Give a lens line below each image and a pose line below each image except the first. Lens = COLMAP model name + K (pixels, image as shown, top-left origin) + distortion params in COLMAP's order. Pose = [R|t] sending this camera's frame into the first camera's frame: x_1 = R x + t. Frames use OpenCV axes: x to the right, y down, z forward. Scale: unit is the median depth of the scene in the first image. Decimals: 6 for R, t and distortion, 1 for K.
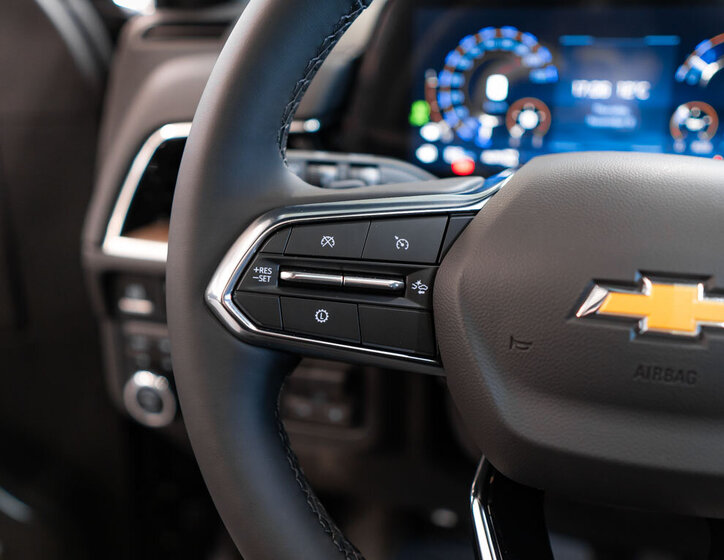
lens RADIAL K [[651.6, 0, 362.0], [0, 651.6, 280.0], [0, 0, 1]] dist [-0.016603, -0.003017]
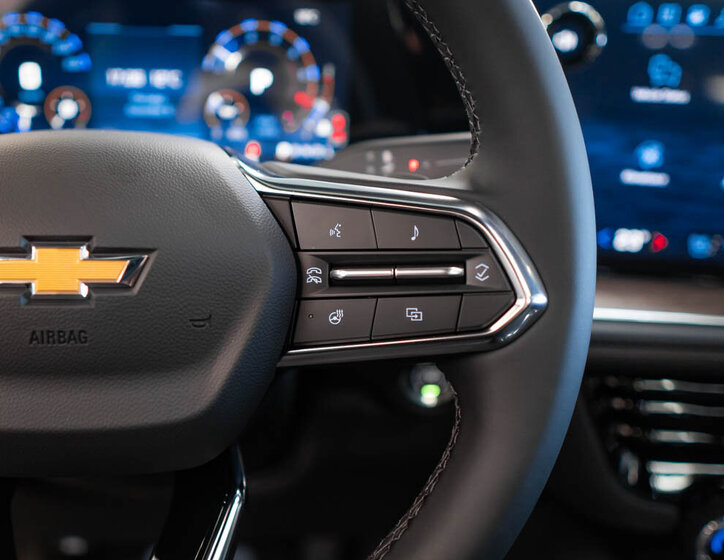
lens RADIAL K [[684.0, 0, 304.1], [0, 684.0, 282.3], [0, 0, 1]] dist [0.009242, 0.000283]
pose [[0.948737, -0.079121, 0.306003, 0.273352], [0.087545, 0.996064, -0.013880, 0.058382], [-0.303700, 0.039957, 0.951929, -0.072357]]
